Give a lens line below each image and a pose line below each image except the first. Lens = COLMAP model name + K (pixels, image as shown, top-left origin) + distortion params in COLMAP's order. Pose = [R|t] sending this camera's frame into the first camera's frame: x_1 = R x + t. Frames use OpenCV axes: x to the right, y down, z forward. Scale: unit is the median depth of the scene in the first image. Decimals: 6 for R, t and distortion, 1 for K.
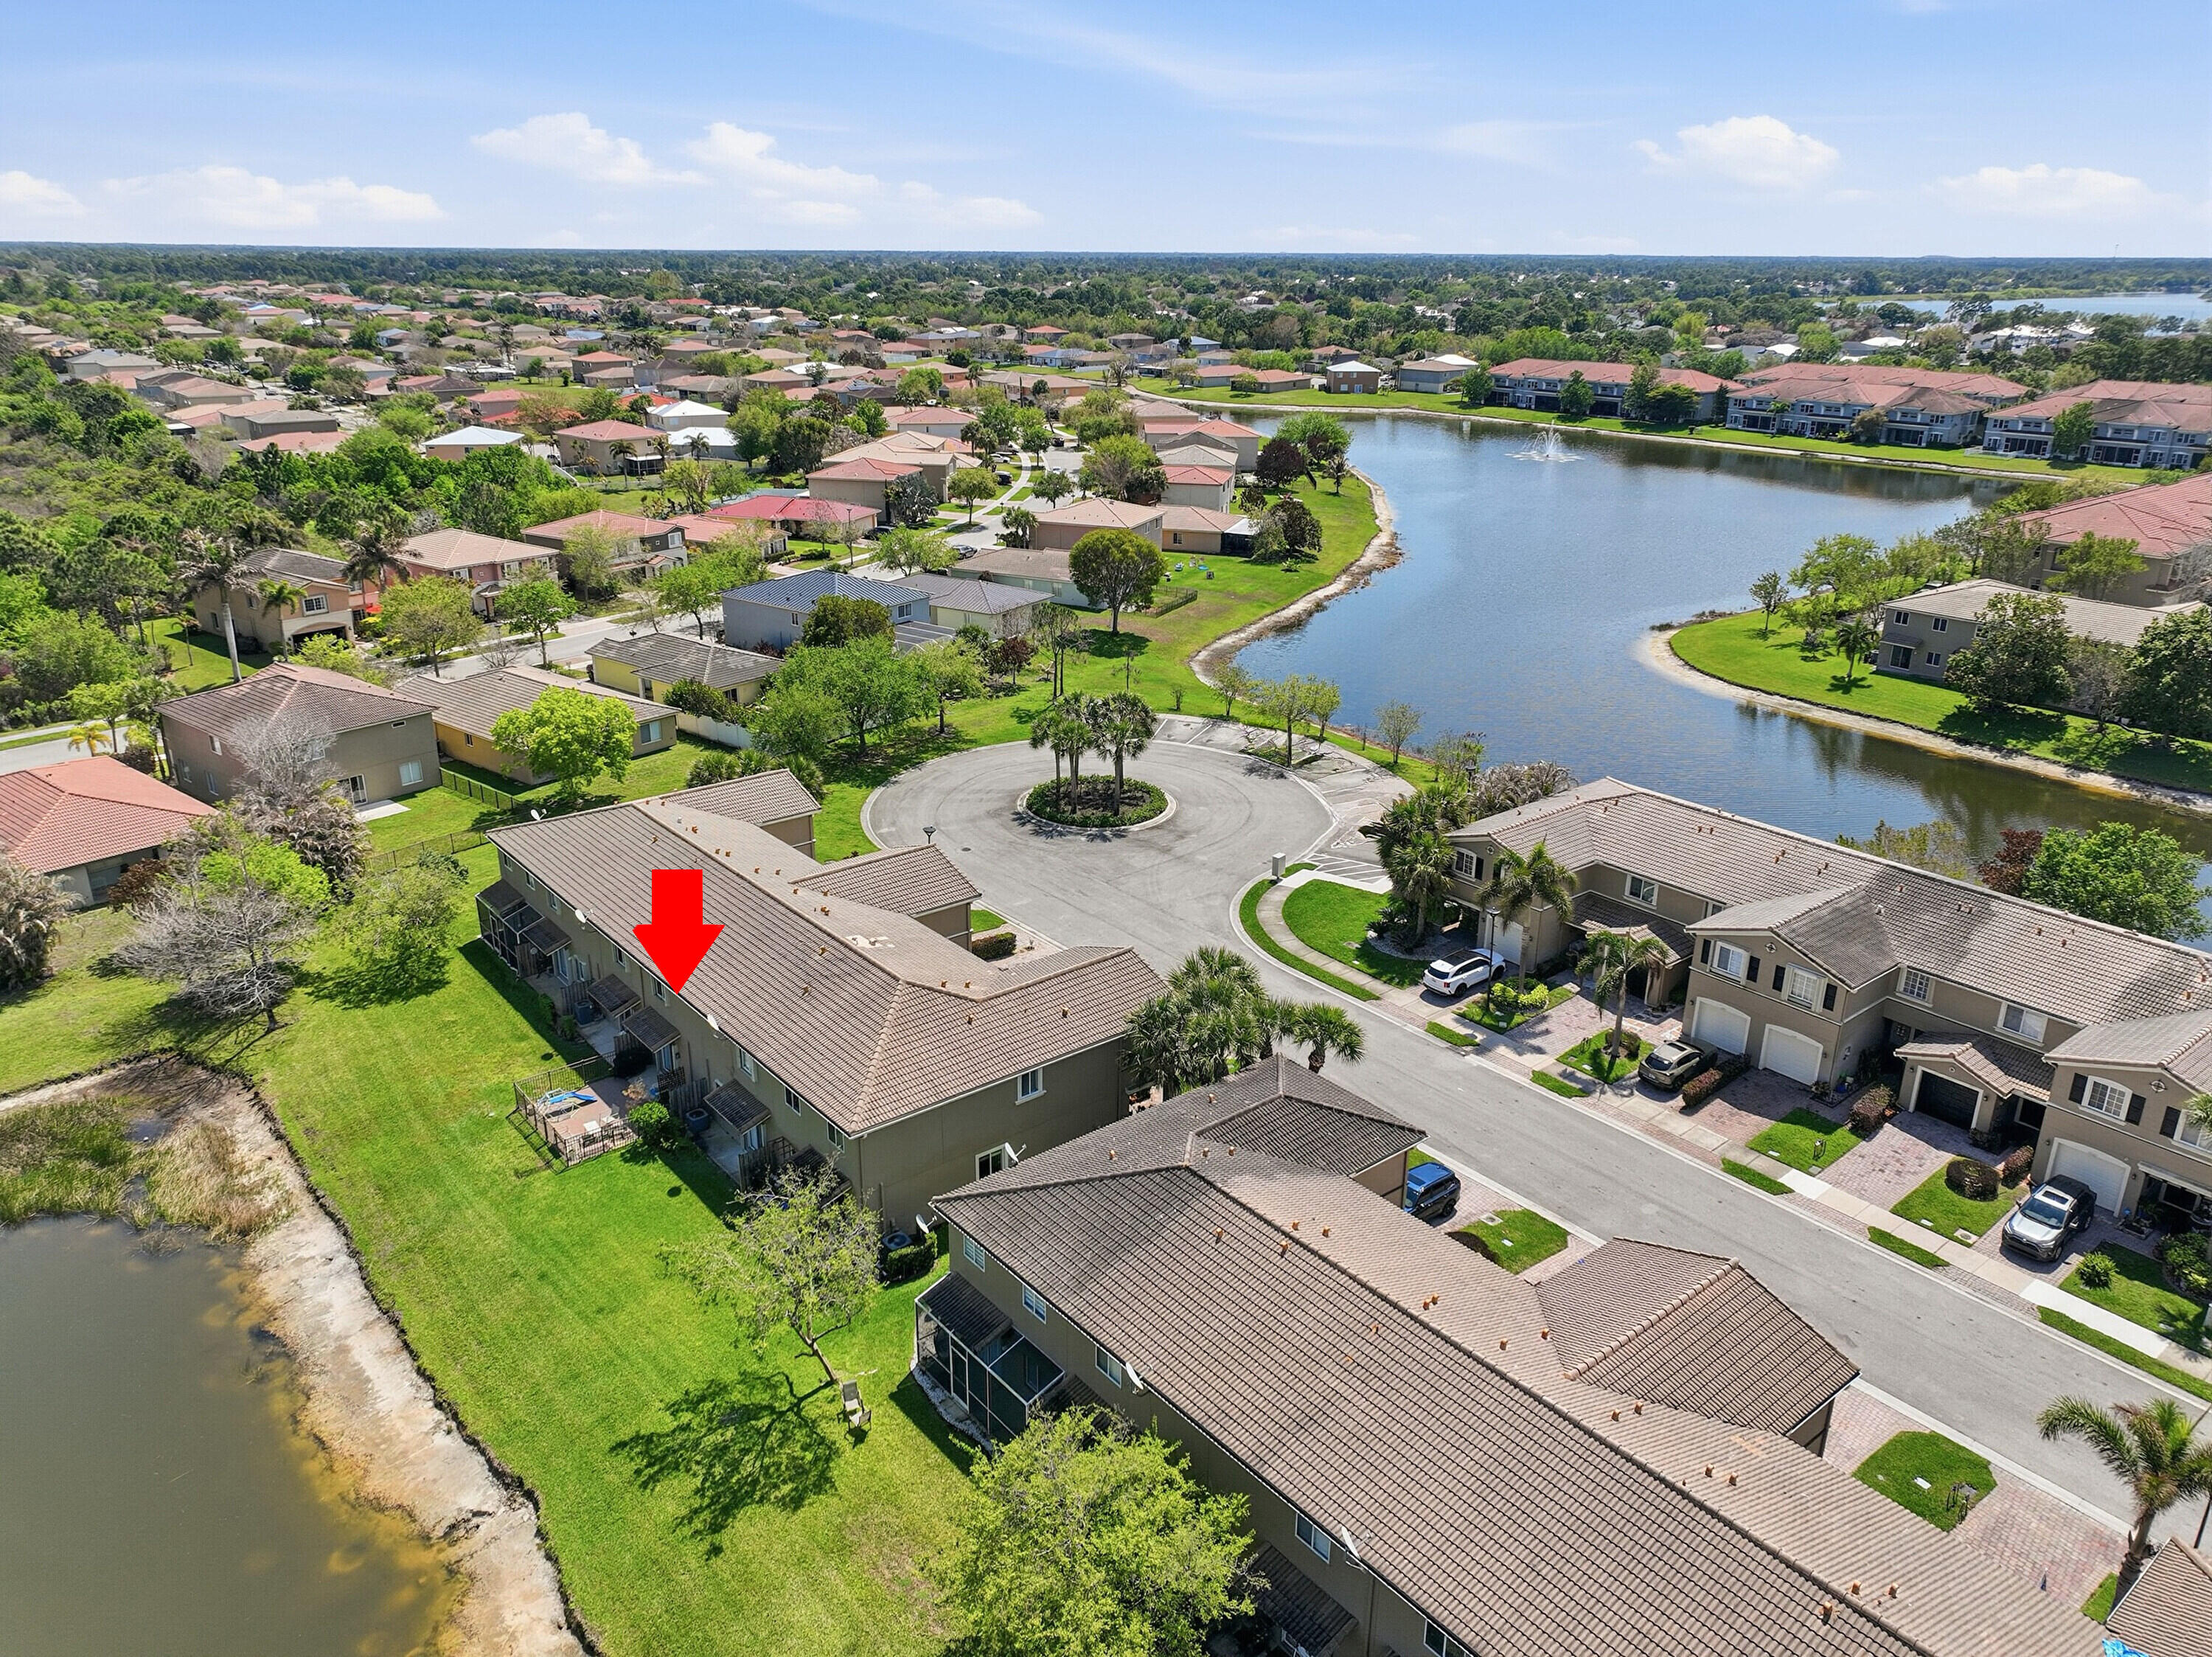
lens RADIAL K [[1559.0, 0, 1106.0], [0, 1559.0, 828.5], [0, 0, 1]] dist [0.004277, 0.006585]
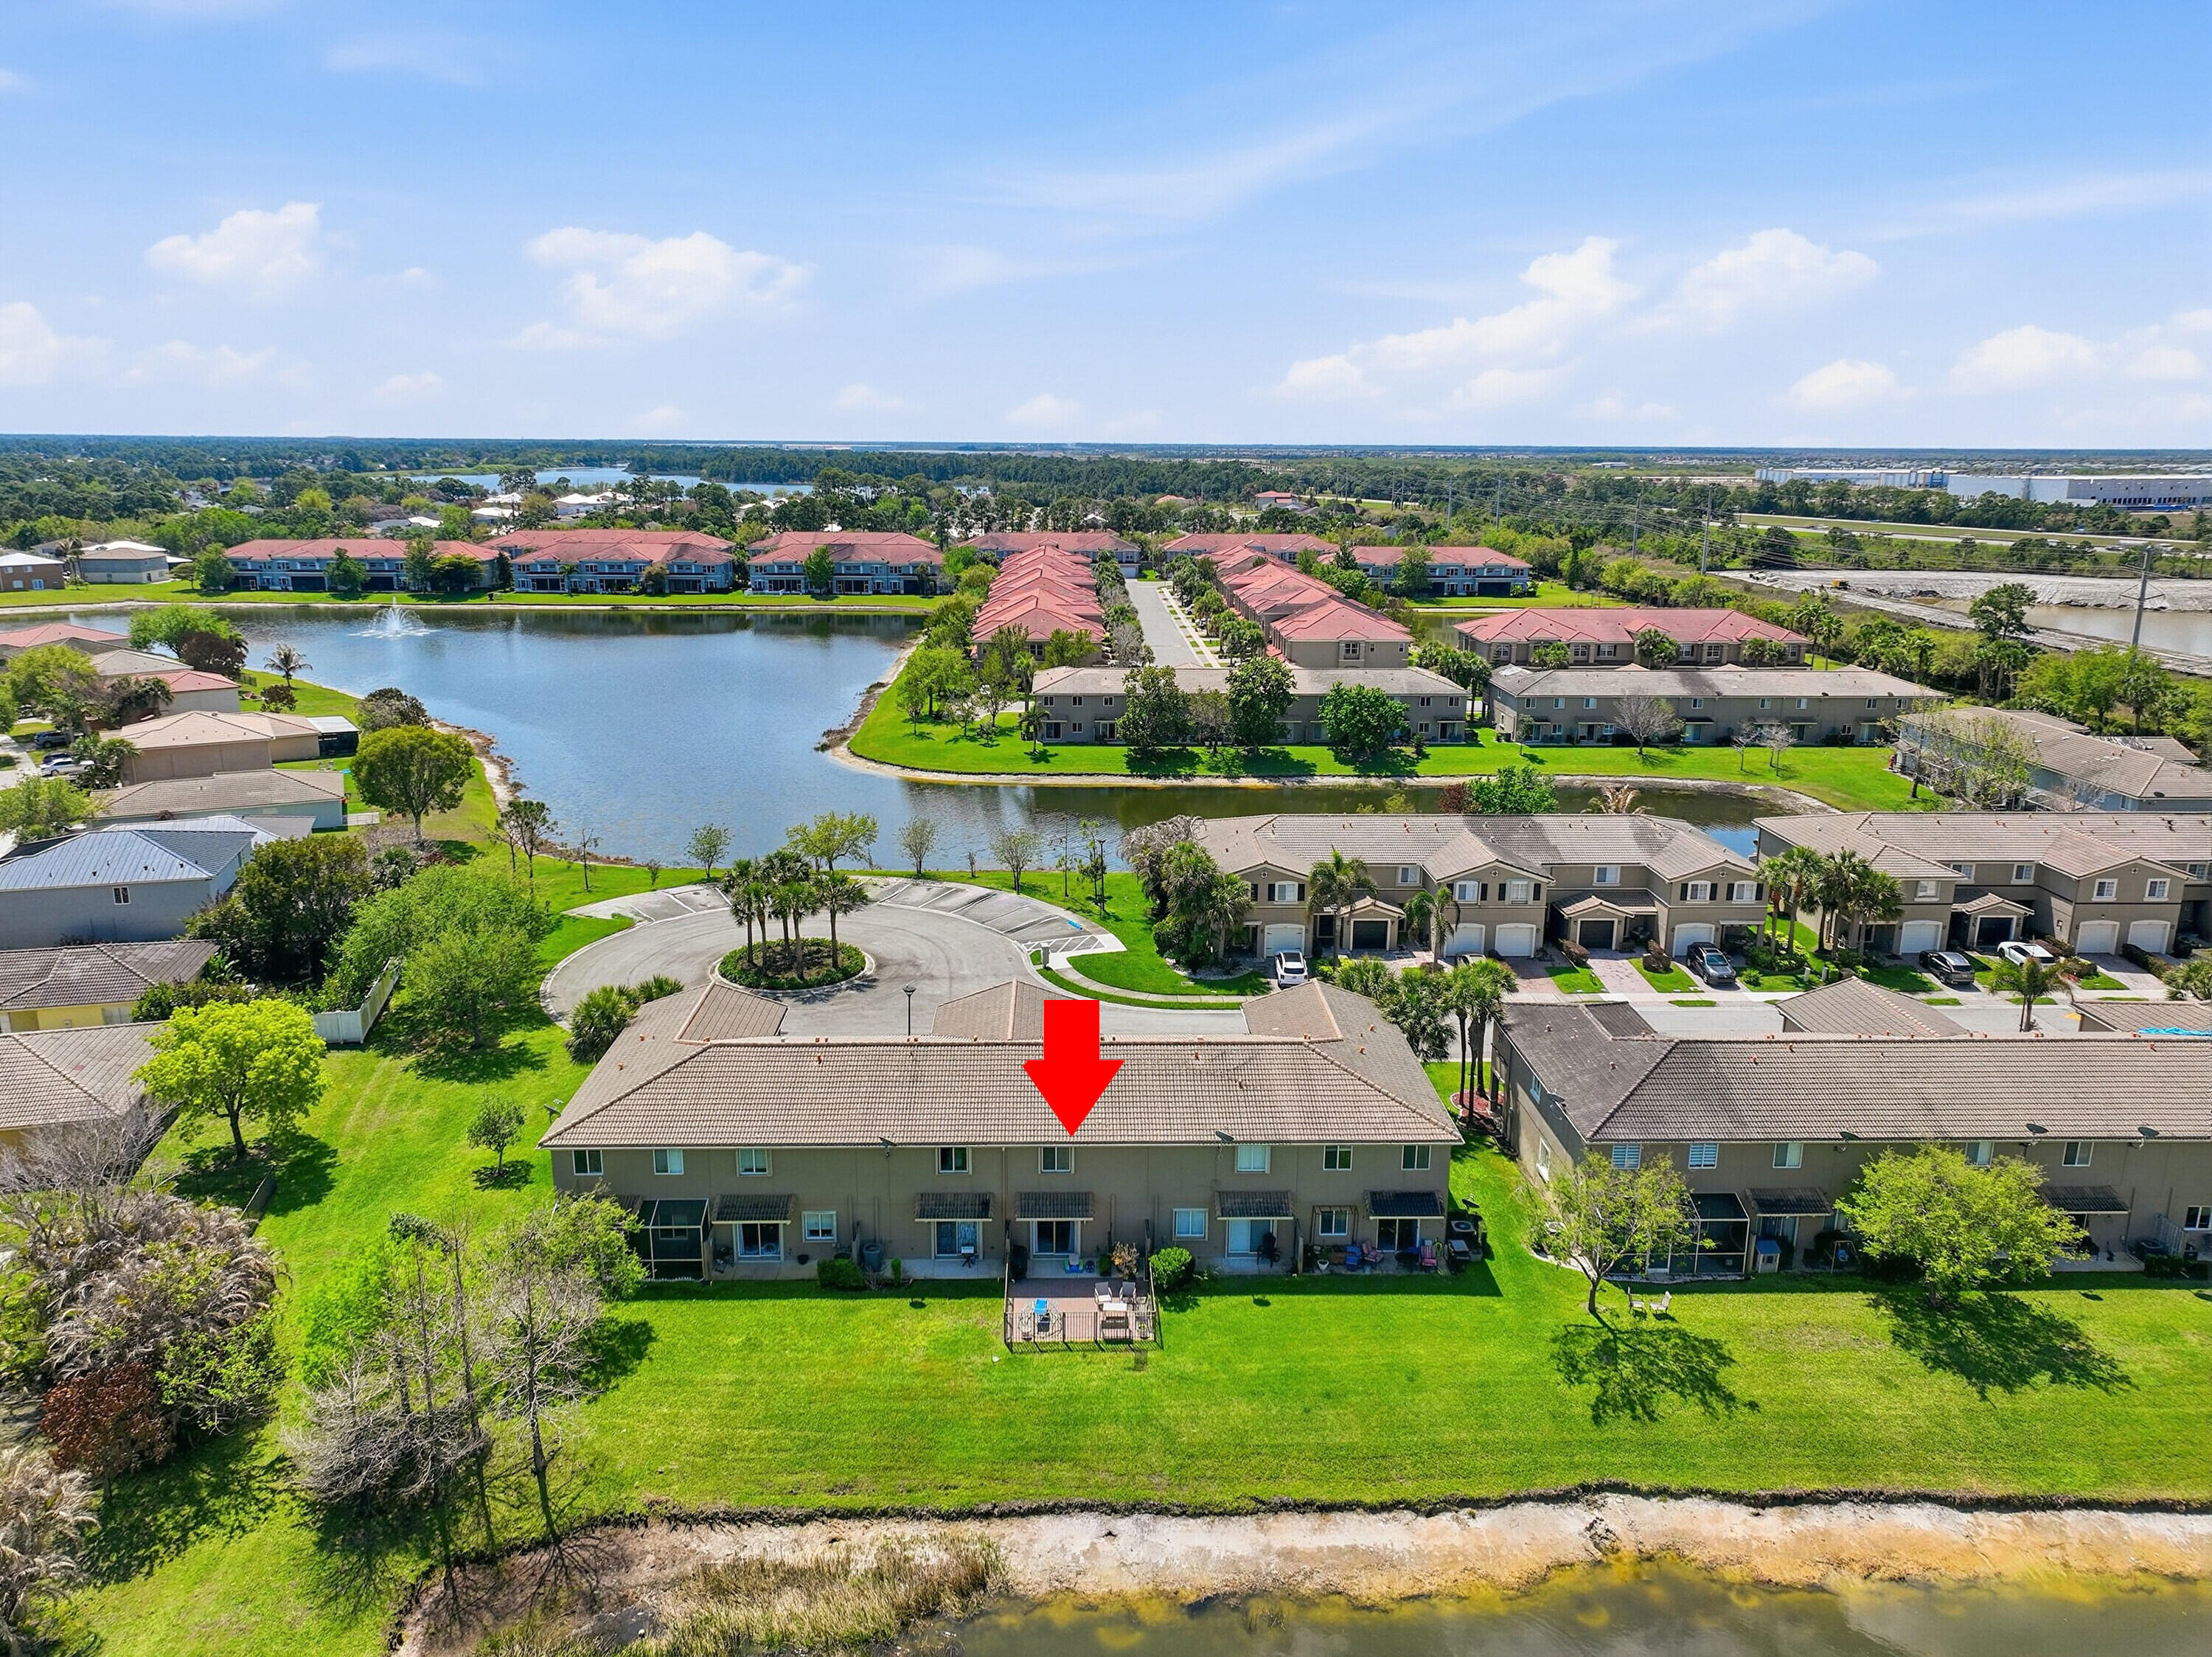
lens RADIAL K [[1559.0, 0, 1106.0], [0, 1559.0, 828.5], [0, 0, 1]] dist [0.004277, 0.006585]
pose [[0.603751, -0.195183, 0.772909, -0.898912], [0.275425, 0.960929, 0.027518, -0.103407], [-0.748081, 0.196265, 0.633920, 0.306710]]
